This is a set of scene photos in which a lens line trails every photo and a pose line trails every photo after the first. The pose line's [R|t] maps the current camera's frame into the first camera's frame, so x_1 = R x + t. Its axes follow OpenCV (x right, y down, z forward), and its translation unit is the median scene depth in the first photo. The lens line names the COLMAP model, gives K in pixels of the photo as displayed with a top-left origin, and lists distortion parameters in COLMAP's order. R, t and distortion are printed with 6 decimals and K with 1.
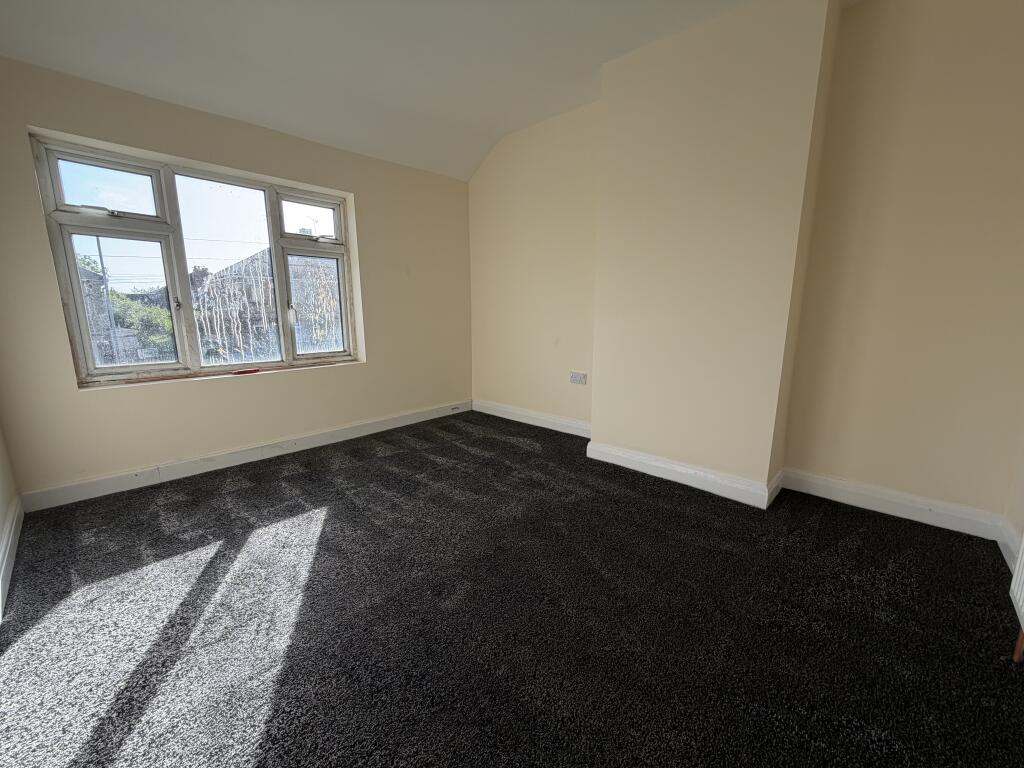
lens RADIAL K [[409.2, 0, 512.0], [0, 409.2, 384.0], [0, 0, 1]] dist [0.000699, 0.000075]
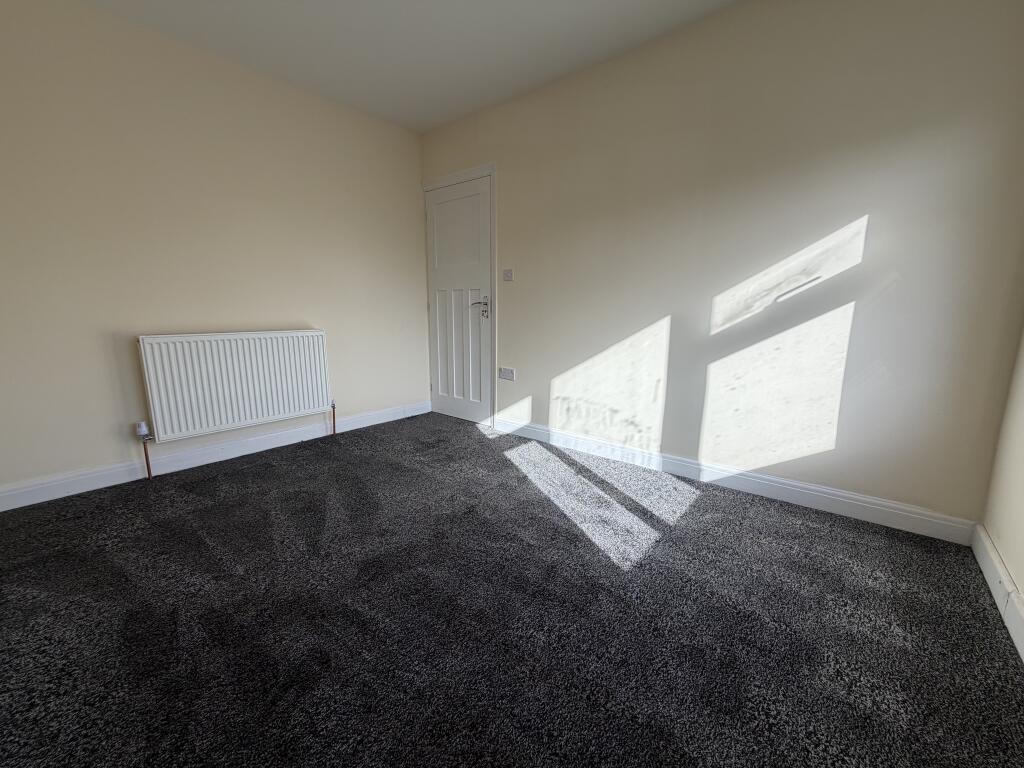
lens RADIAL K [[409.2, 0, 512.0], [0, 409.2, 384.0], [0, 0, 1]] dist [0.000699, 0.000075]
pose [[-0.998506, 0.008178, -0.054033, -0.278431], [-0.011571, 0.934683, 0.355294, -0.331430], [0.053410, 0.355389, -0.933191, 1.957231]]
